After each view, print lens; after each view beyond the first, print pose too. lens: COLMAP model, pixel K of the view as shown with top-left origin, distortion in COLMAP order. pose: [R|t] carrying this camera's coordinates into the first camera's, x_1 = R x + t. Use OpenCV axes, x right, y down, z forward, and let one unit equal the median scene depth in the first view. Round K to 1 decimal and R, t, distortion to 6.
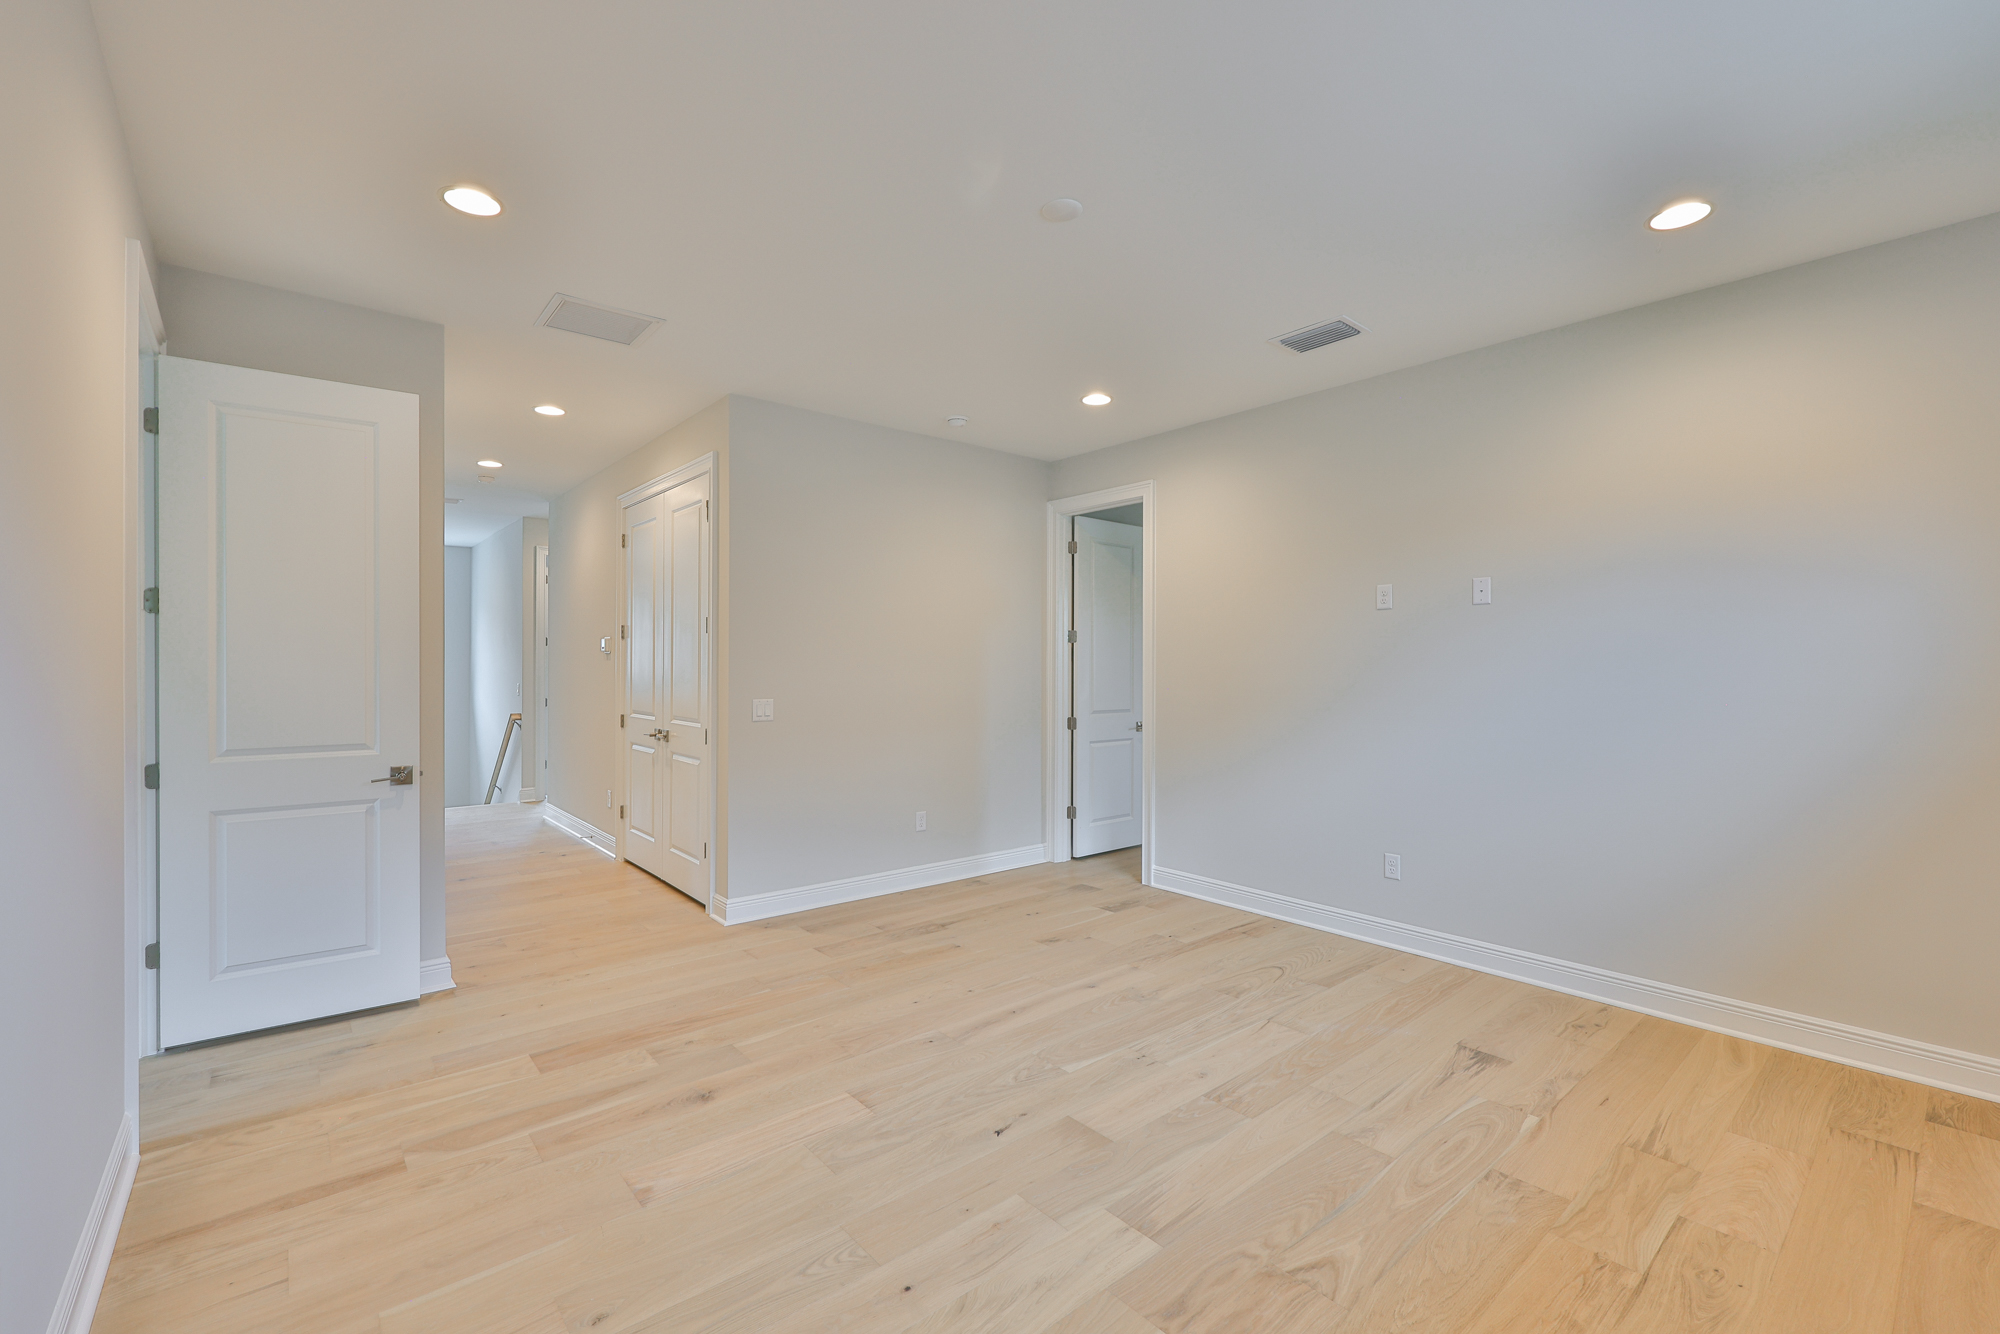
lens RADIAL K [[852.3, 0, 999.1], [0, 852.3, 664.4], [0, 0, 1]] dist [-0.000327, 0.000416]
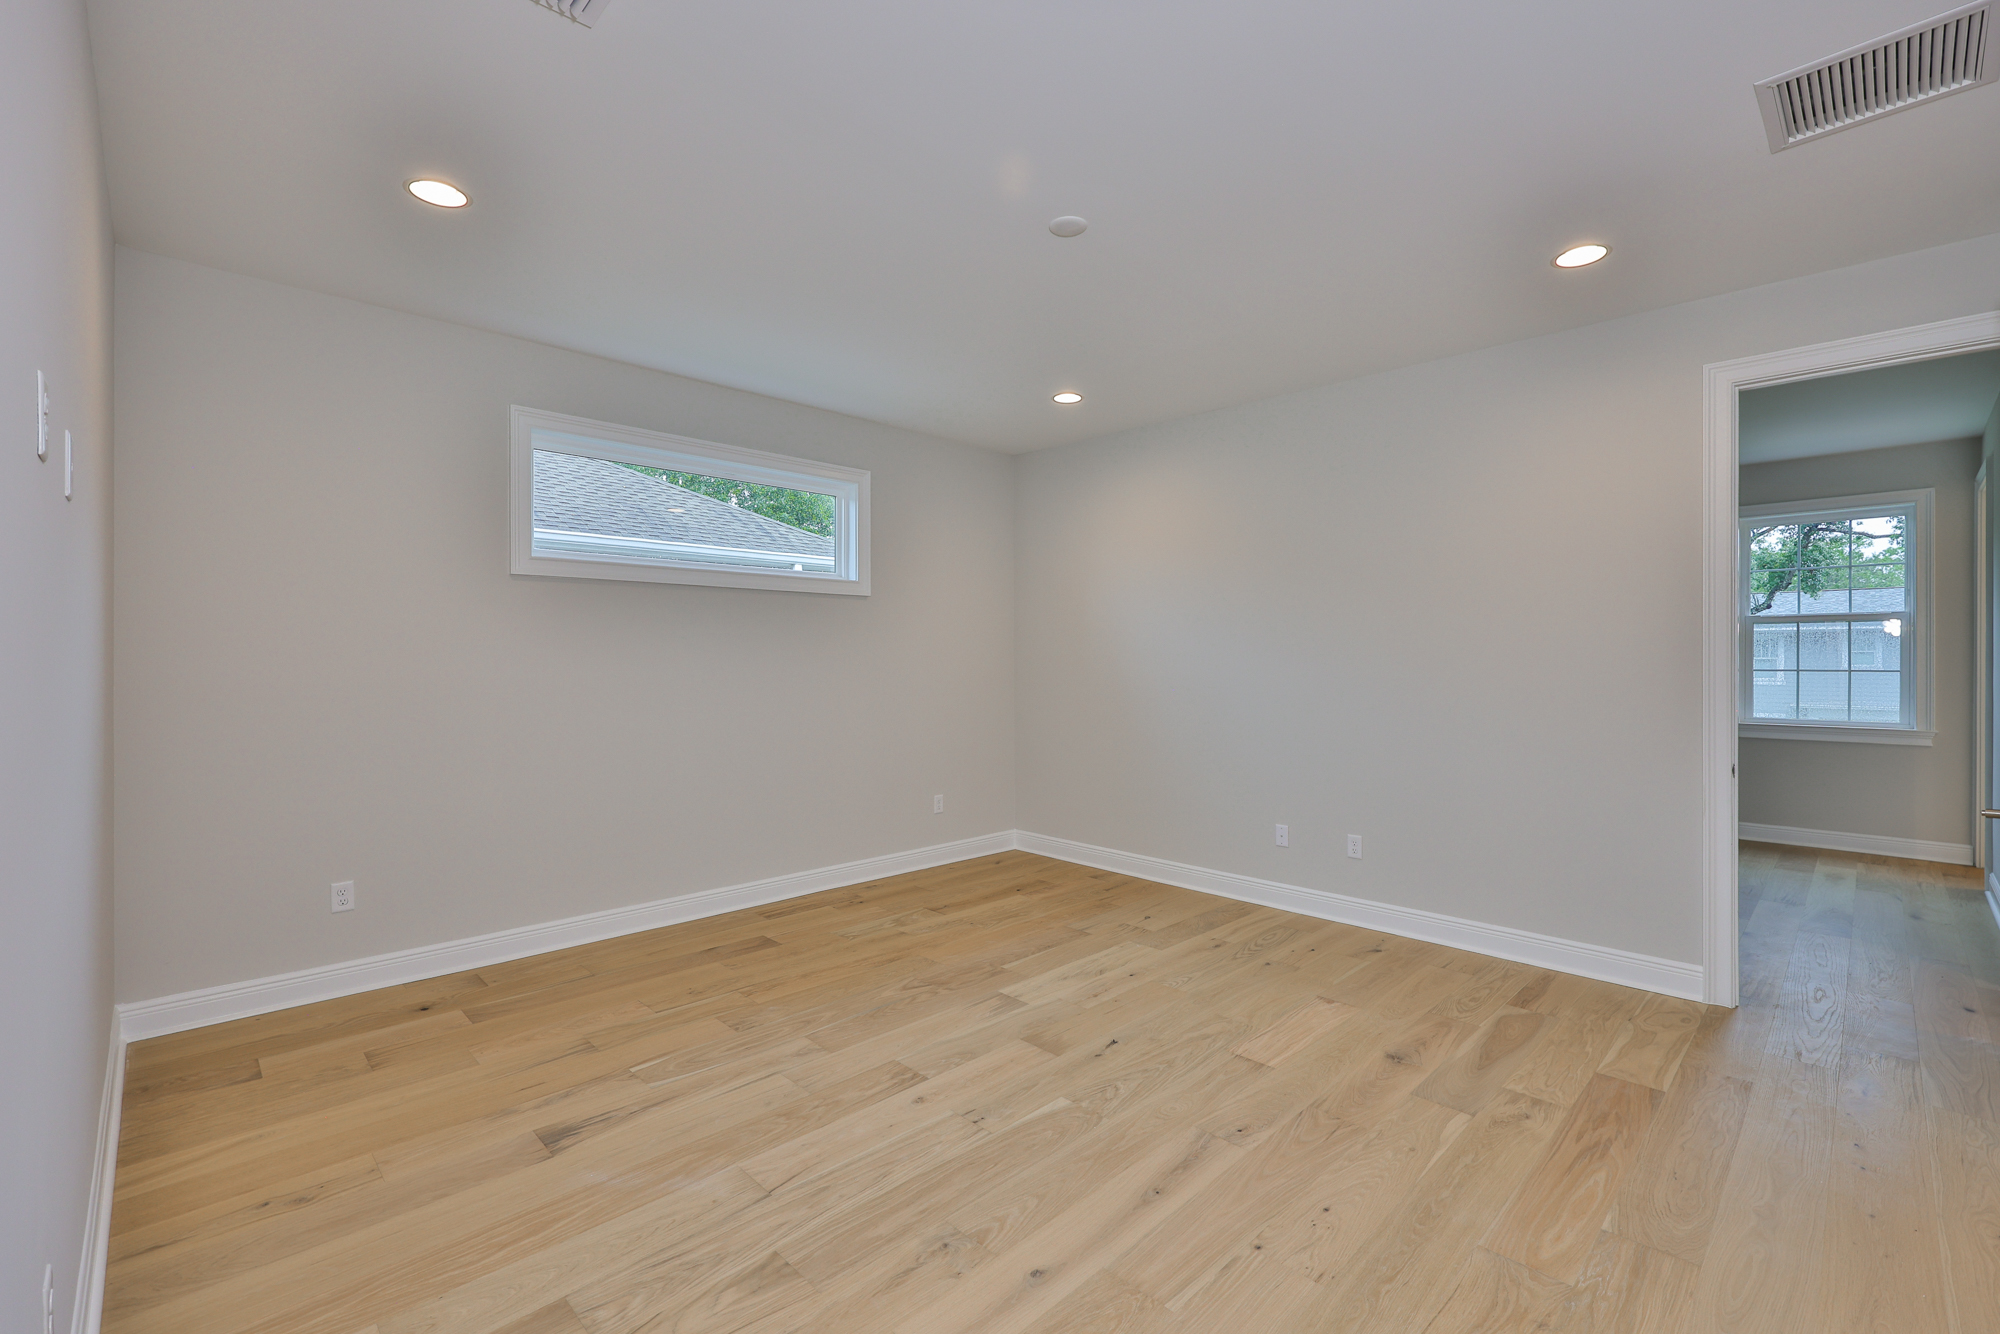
lens RADIAL K [[852.3, 0, 999.1], [0, 852.3, 664.4], [0, 0, 1]] dist [-0.000327, 0.000416]
pose [[-0.997997, -0.001987, -0.063231, 0.201414], [-0.002233, 0.999990, 0.003815, 0.007707], [0.063223, 0.003949, -0.997992, 1.844953]]
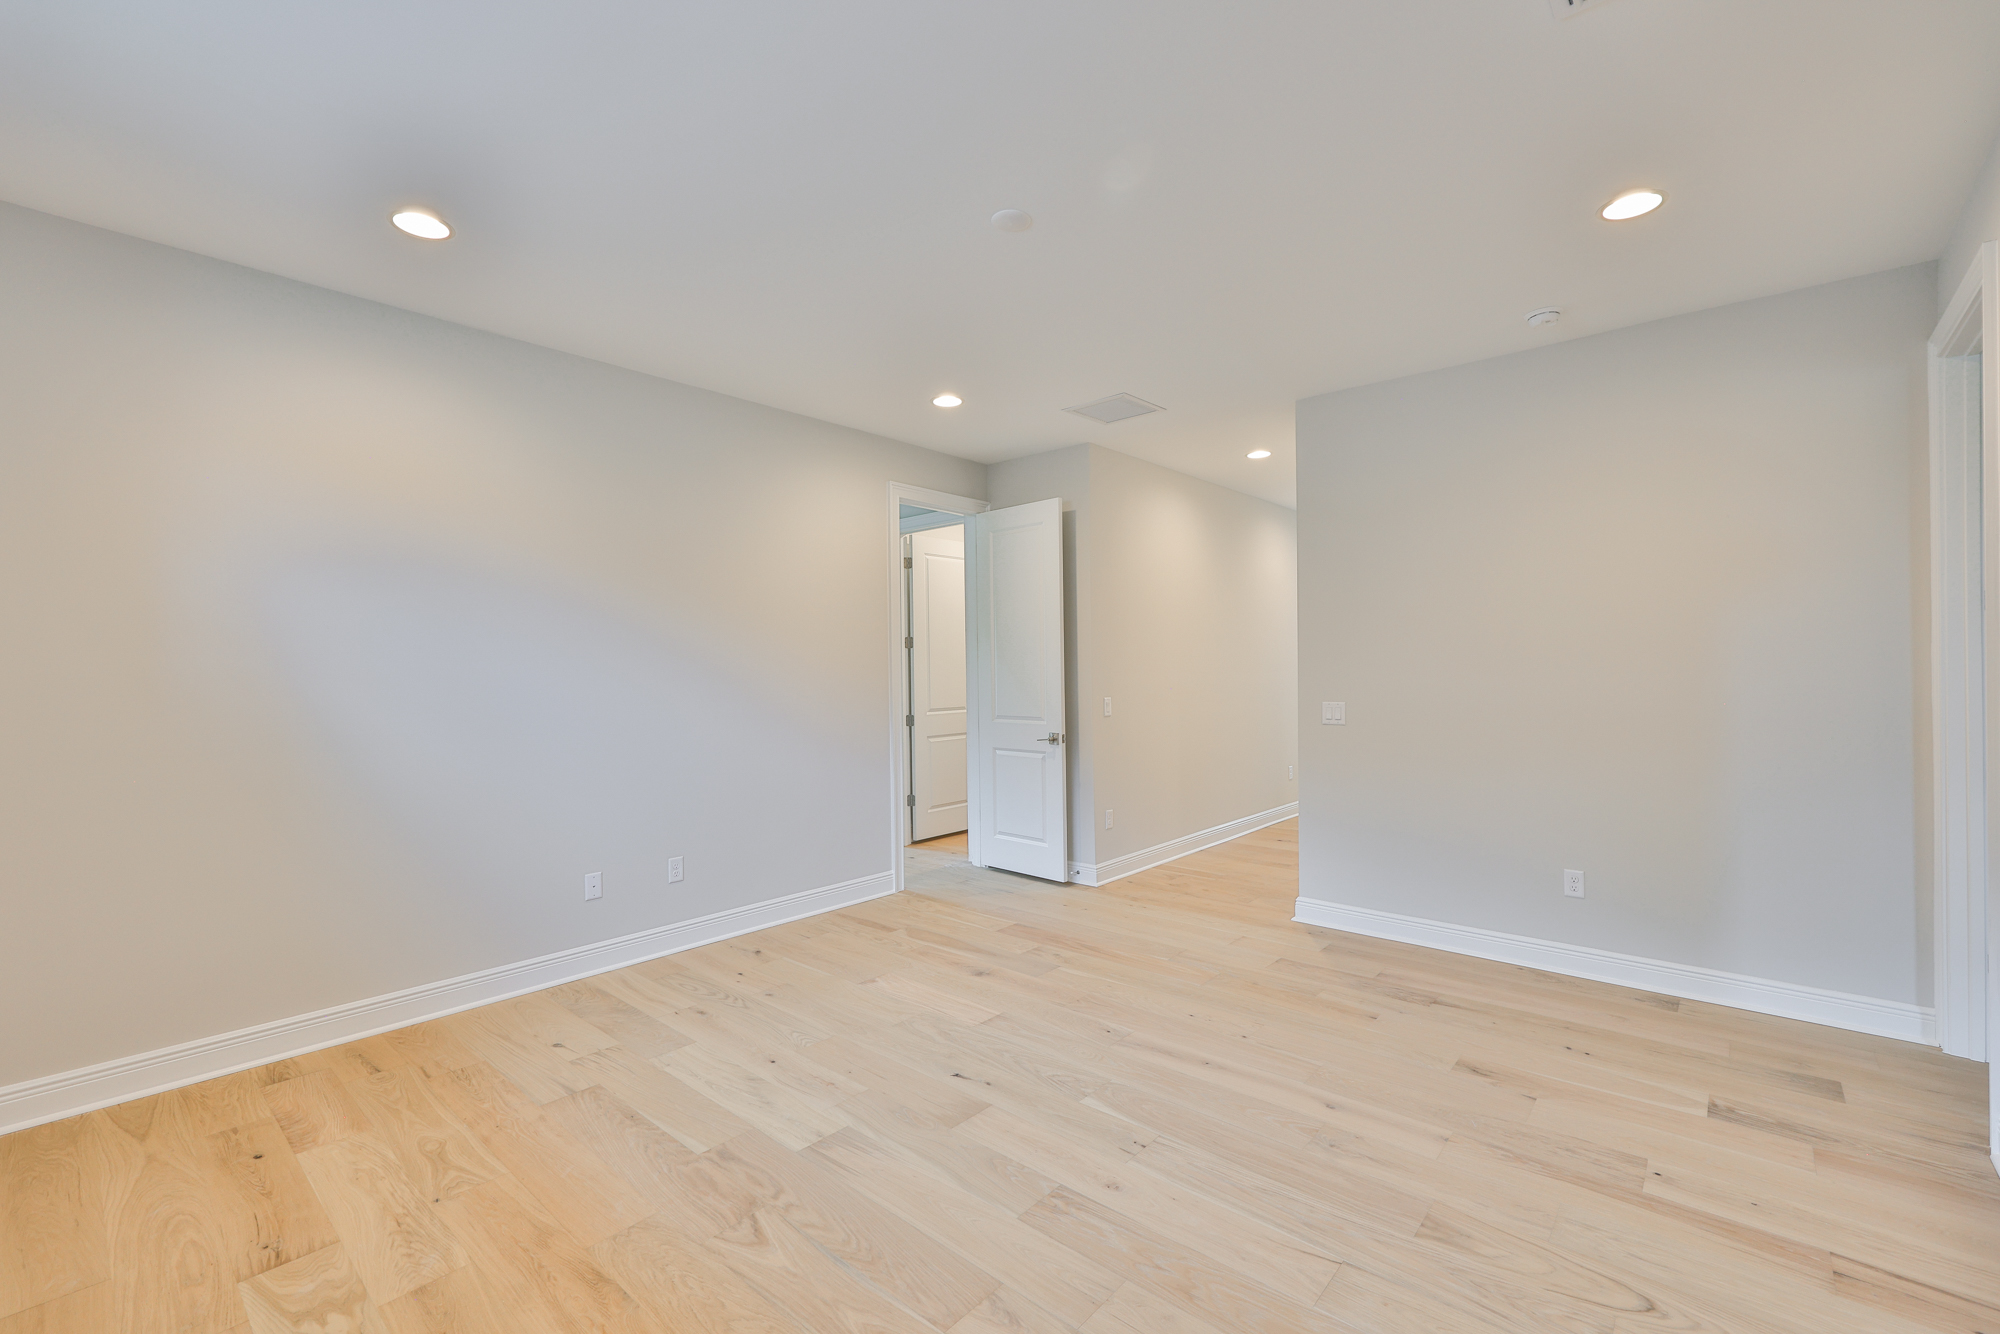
lens RADIAL K [[852.3, 0, 999.1], [0, 852.3, 664.4], [0, 0, 1]] dist [-0.000327, 0.000416]
pose [[0.138407, -0.009667, -0.990328, 0.968616], [0.010993, 0.999906, -0.008224, 0.003962], [0.990314, -0.009749, 0.138501, 0.758825]]
